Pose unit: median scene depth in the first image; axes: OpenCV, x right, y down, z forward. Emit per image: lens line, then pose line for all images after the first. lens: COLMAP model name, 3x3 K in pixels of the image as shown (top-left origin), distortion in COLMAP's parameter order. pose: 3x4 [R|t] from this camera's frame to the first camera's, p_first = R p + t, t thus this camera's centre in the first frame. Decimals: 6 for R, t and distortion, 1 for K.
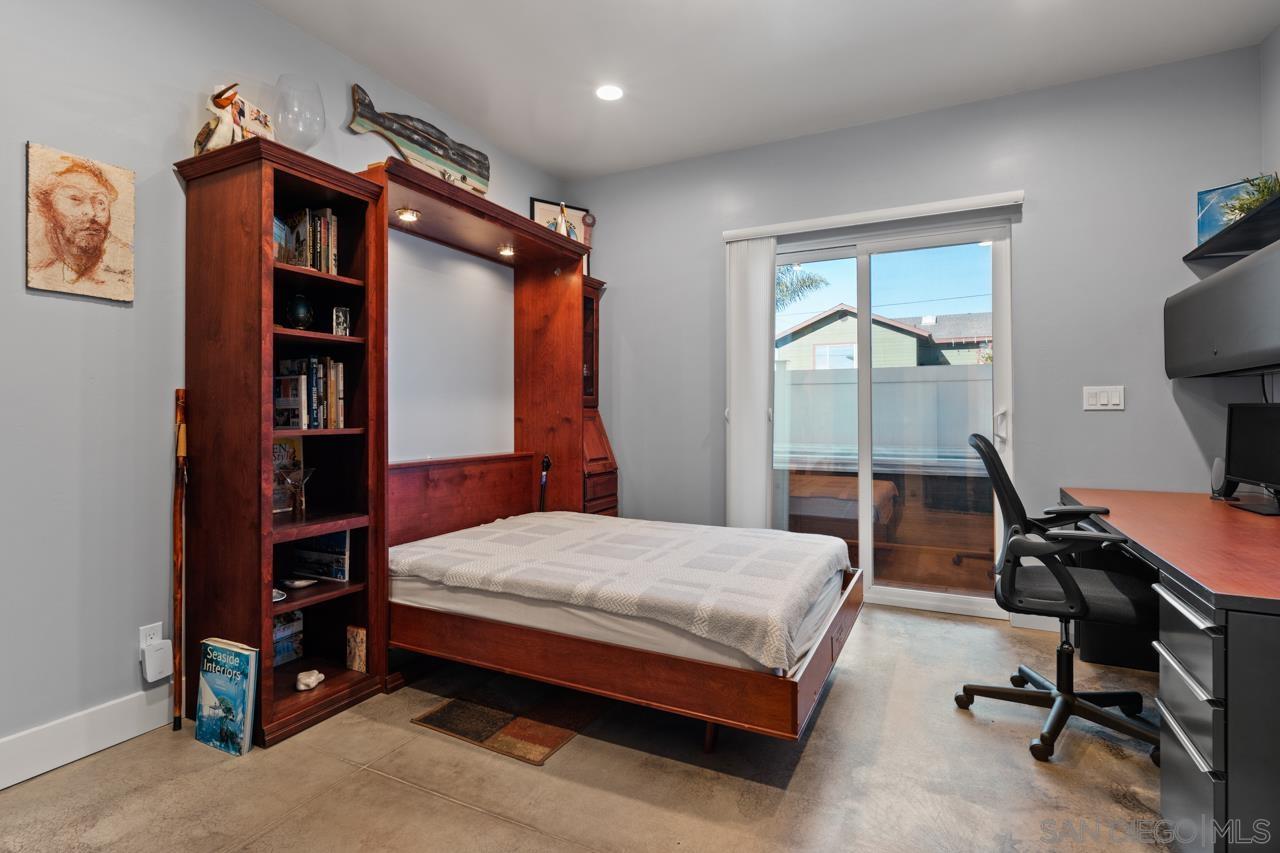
lens RADIAL K [[626.6, 0, 640.0], [0, 626.6, 426.5], [0, 0, 1]] dist [-0.000968, -0.000205]
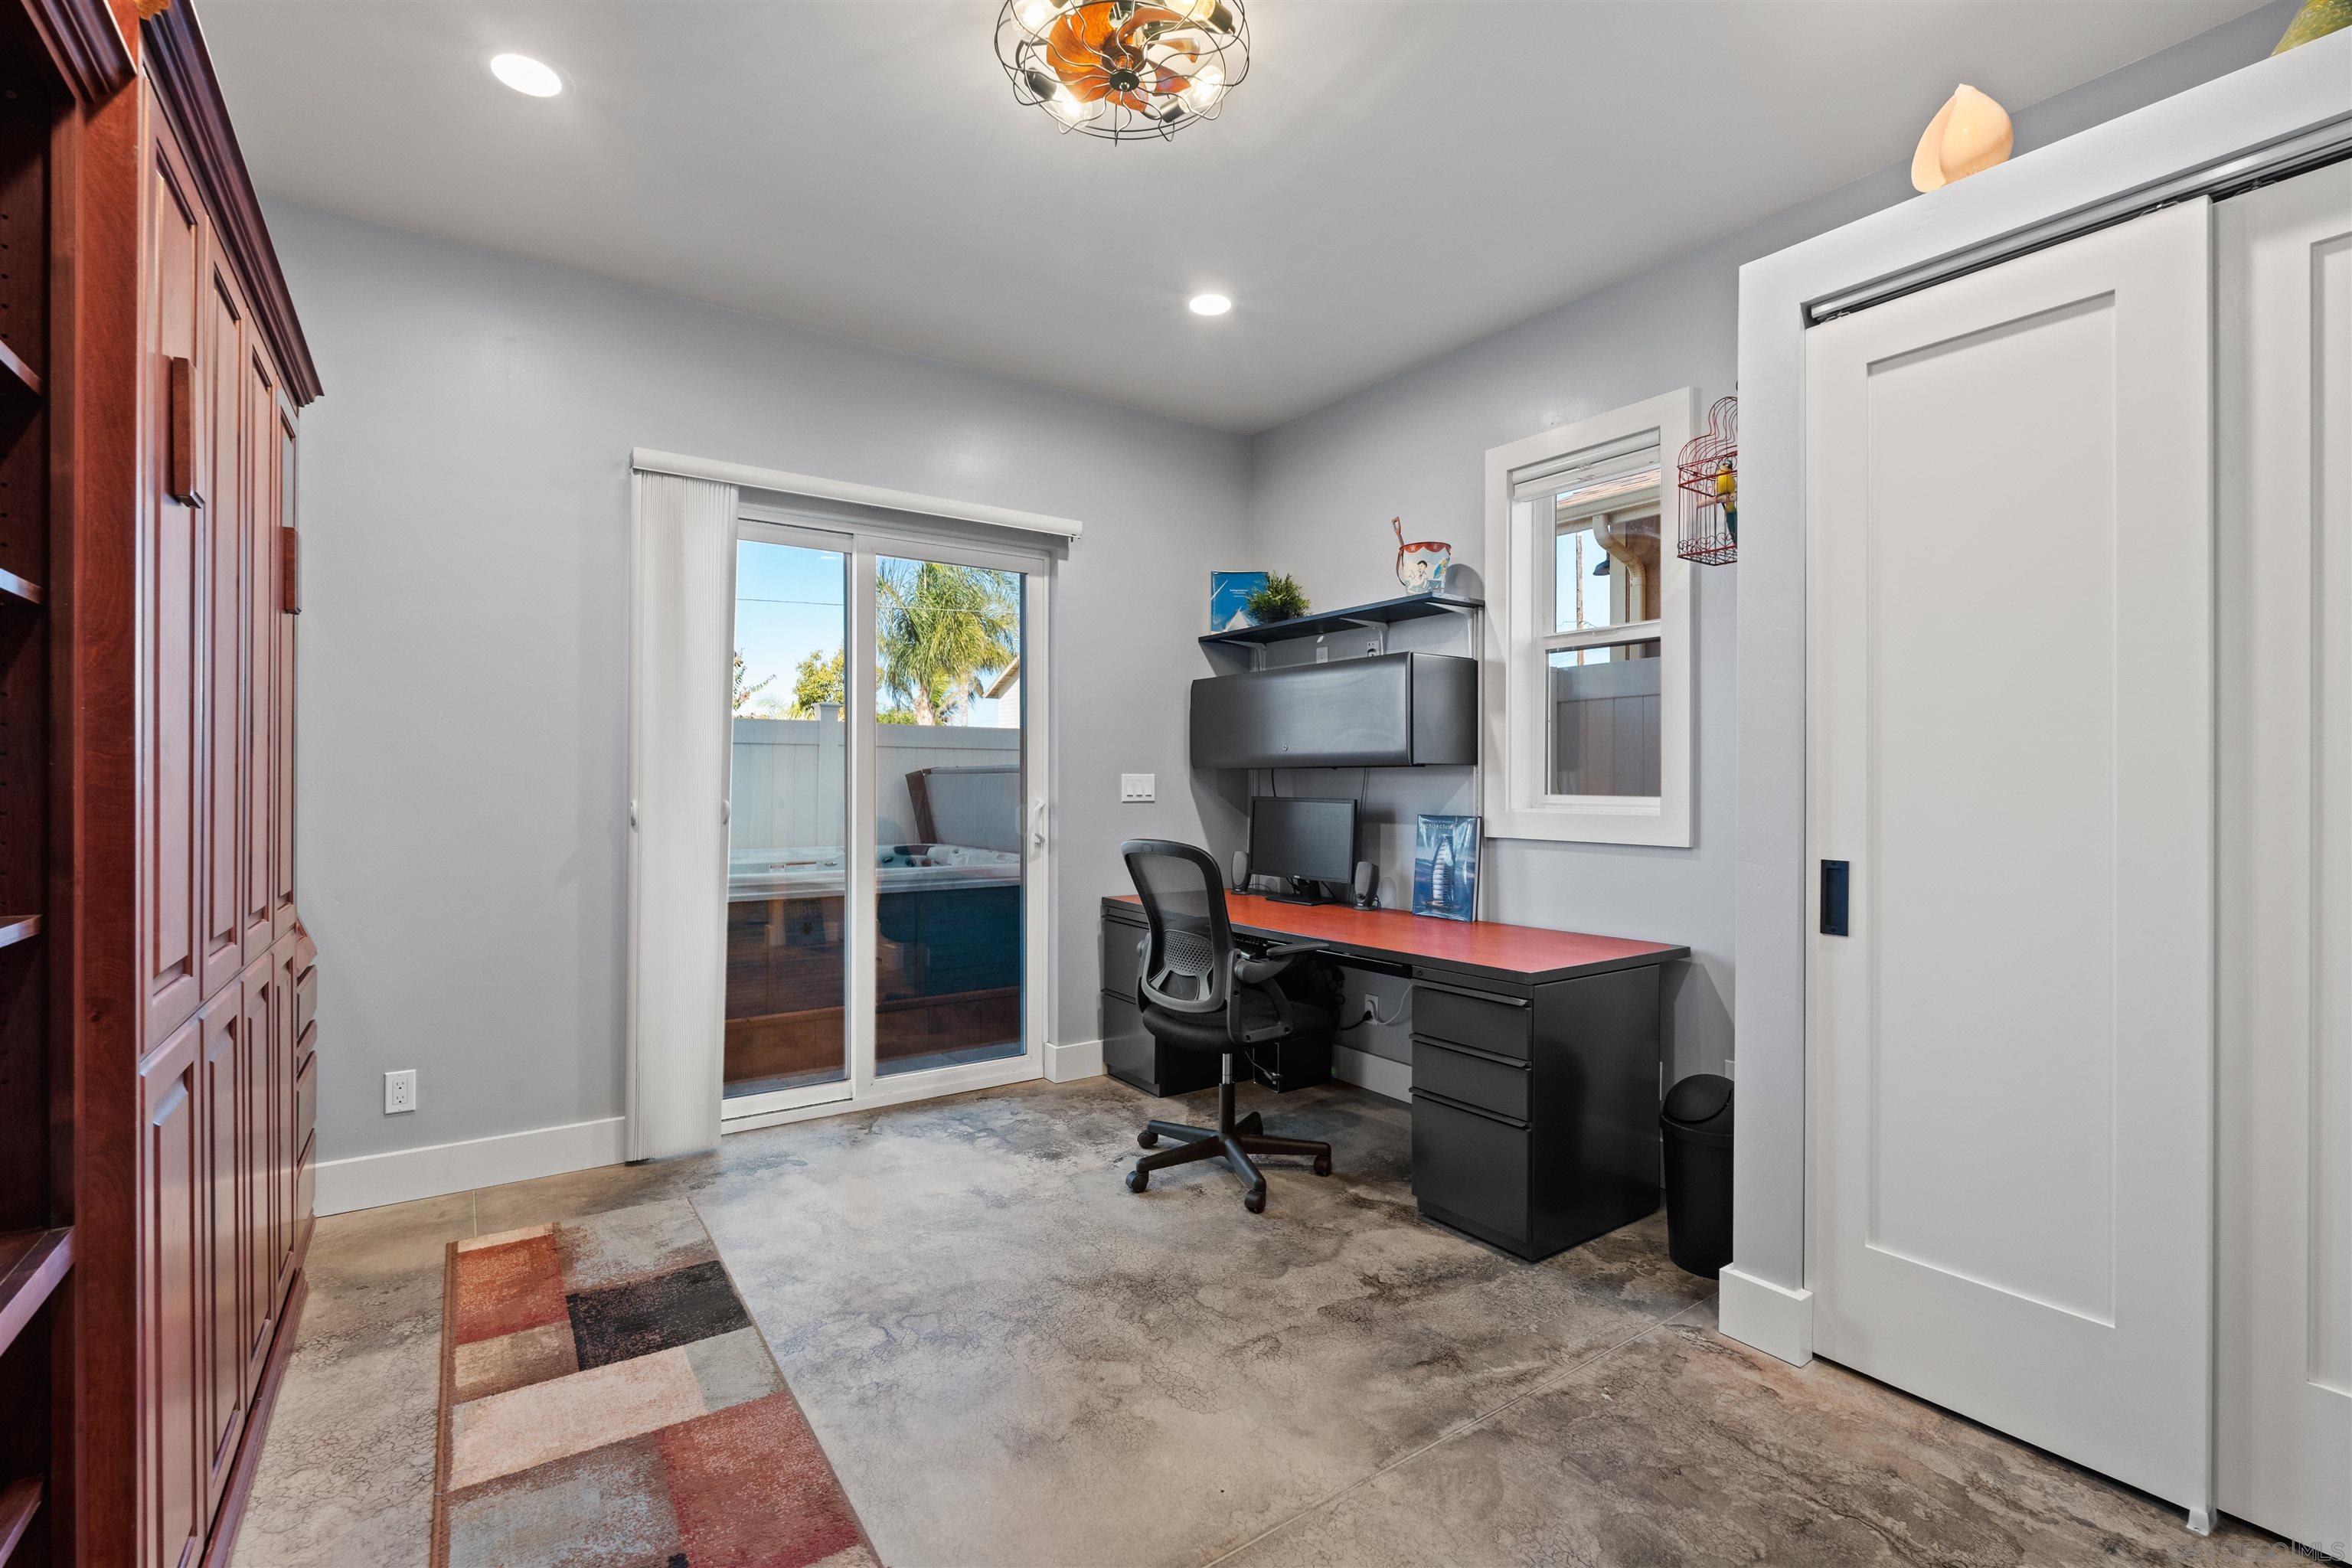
lens RADIAL K [[1048.9, 0, 1176.0], [0, 1048.9, 784.0], [0, 0, 1]] dist [-0.004727, -0.000703]
pose [[0.483456, 0.009424, 0.875318, -0.475124], [0.008647, 0.999842, -0.015541, -0.027178], [-0.875326, 0.015082, 0.483298, 0.257782]]
